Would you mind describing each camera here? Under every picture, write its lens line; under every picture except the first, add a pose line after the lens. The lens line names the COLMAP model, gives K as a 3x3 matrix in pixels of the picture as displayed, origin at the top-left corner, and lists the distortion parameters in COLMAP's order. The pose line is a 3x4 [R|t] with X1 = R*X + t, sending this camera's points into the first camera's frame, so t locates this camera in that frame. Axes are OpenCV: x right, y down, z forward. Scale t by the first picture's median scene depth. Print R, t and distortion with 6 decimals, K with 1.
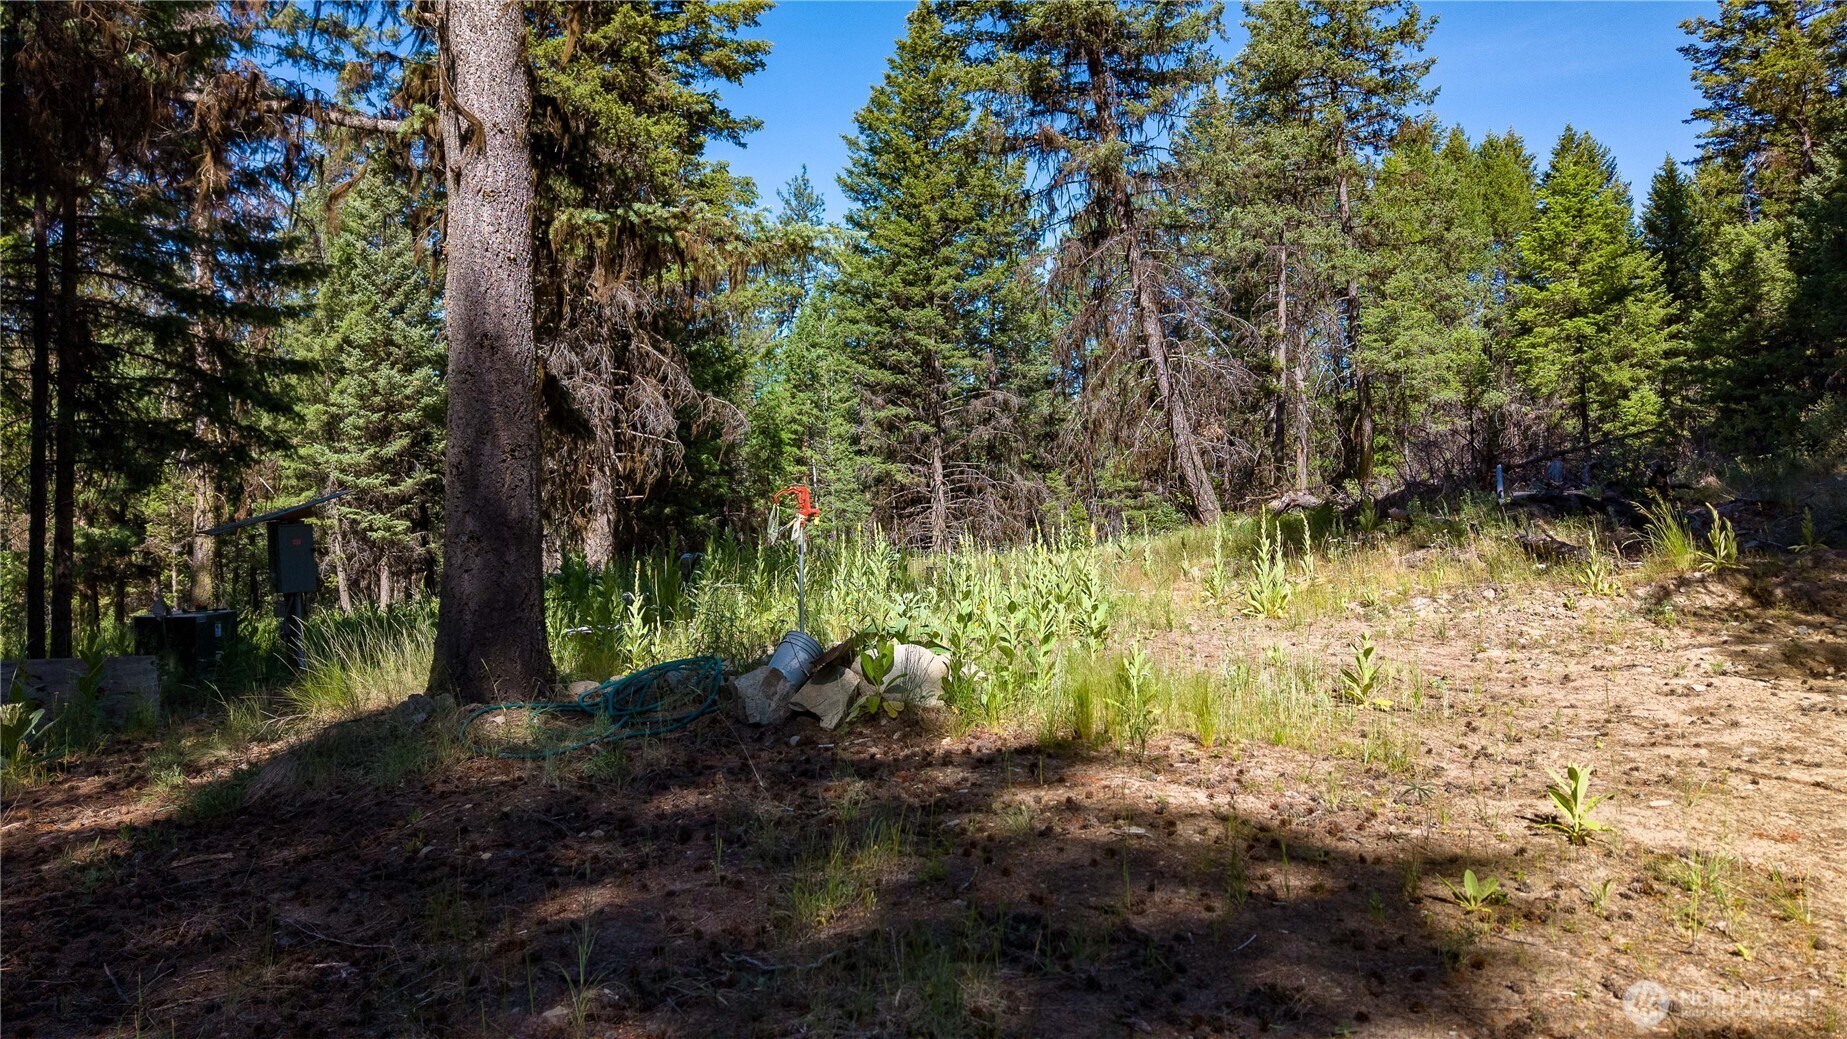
lens RADIAL K [[1231.9, 0, 928.8], [0, 1231.9, 534.5], [0, 0, 1]] dist [0.038936, -0.047683]
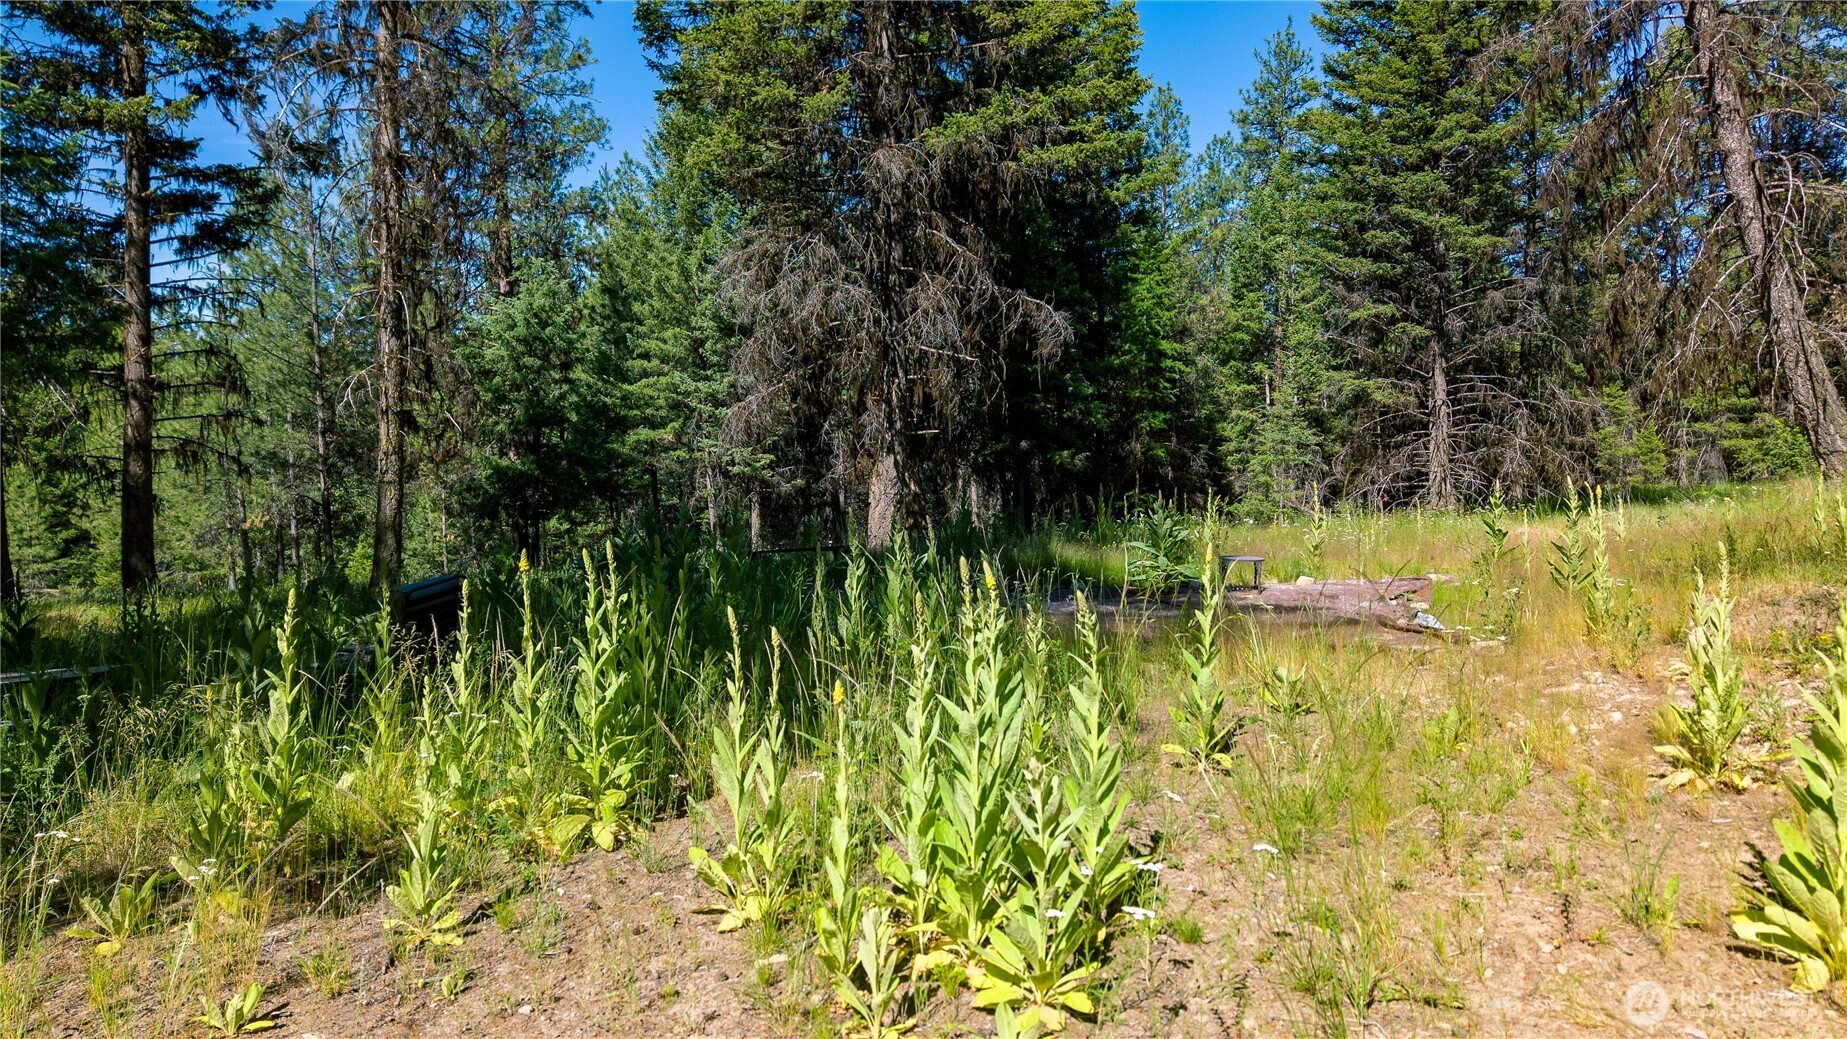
lens RADIAL K [[1231.9, 0, 915.8], [0, 1231.9, 521.0], [0, 0, 1]] dist [0.038936, -0.047683]
pose [[0.902877, 0.029638, -0.428876, 0.049629], [-0.006060, 0.998399, 0.056238, -0.010176], [0.429856, -0.048177, 0.901611, 0.167750]]
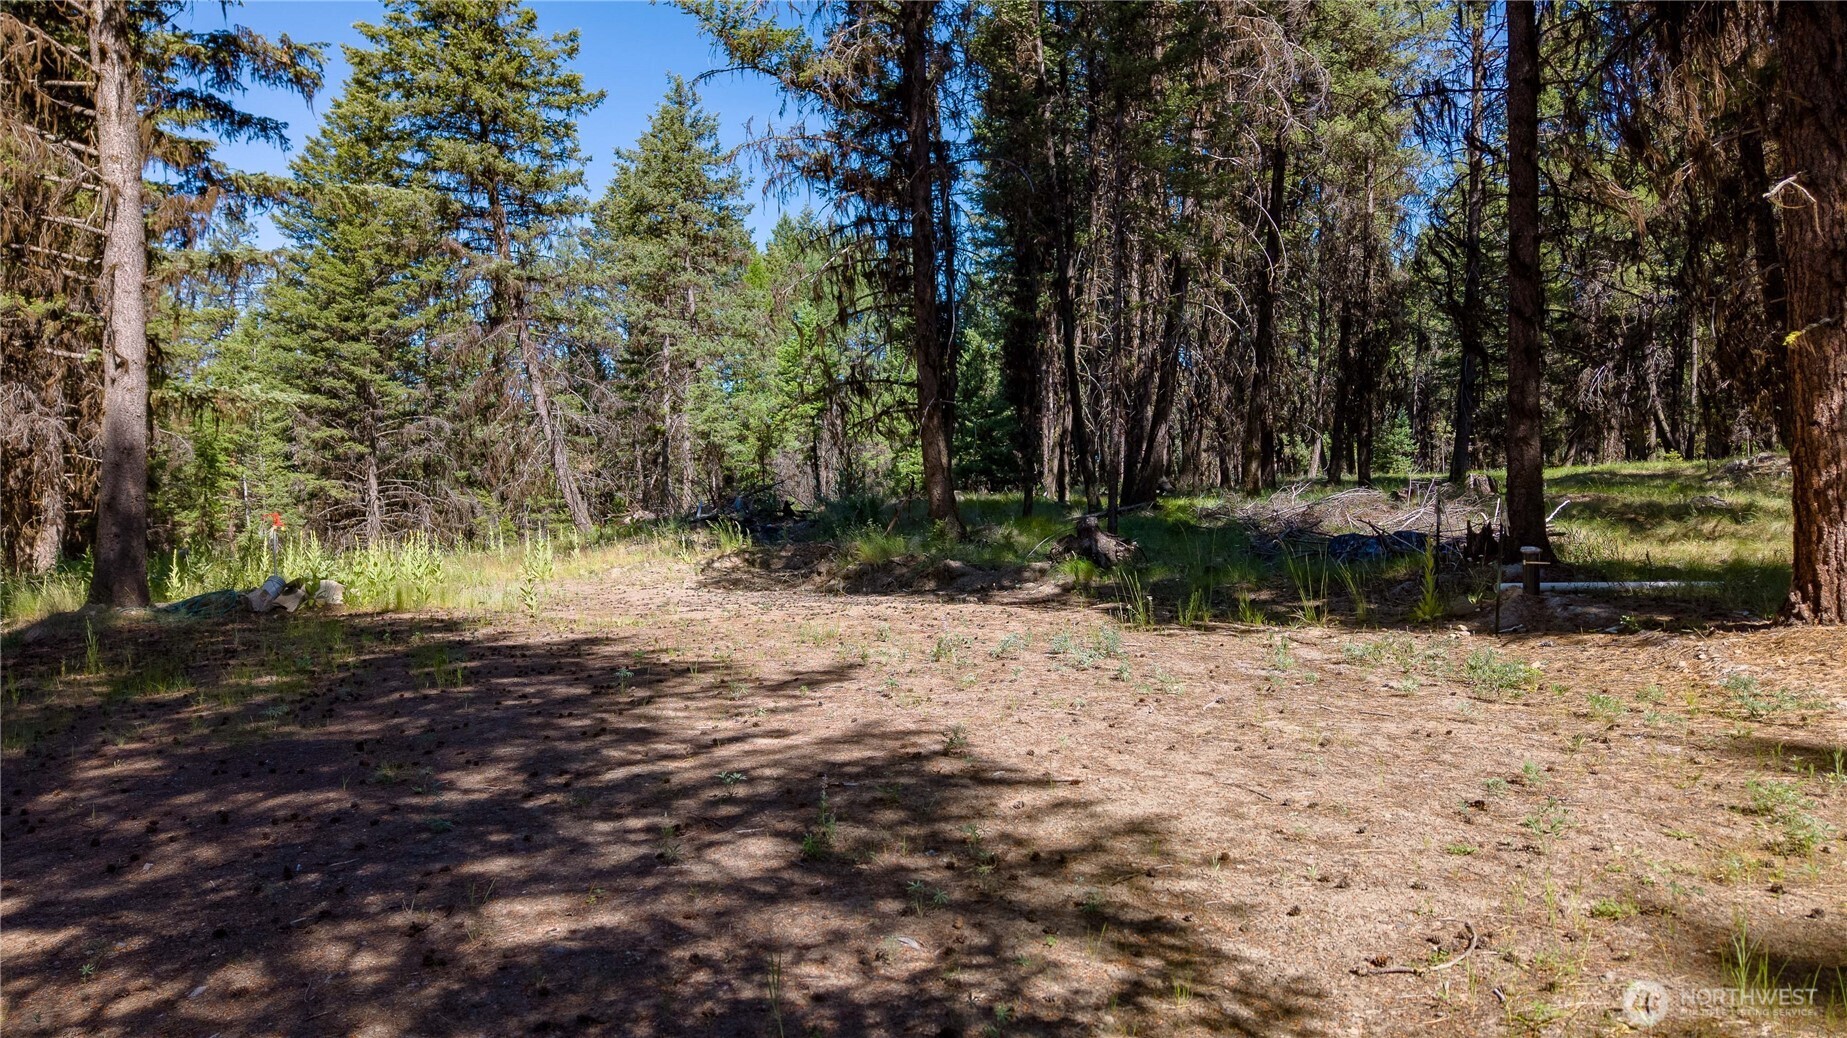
lens RADIAL K [[1231.9, 0, 921.6], [0, 1231.9, 521.3], [0, 0, 1]] dist [0.038936, -0.047683]
pose [[0.914750, 0.003146, 0.404008, 0.009176], [0.005266, 0.999792, -0.019709, 0.004071], [-0.403986, 0.020156, 0.914543, -0.231912]]
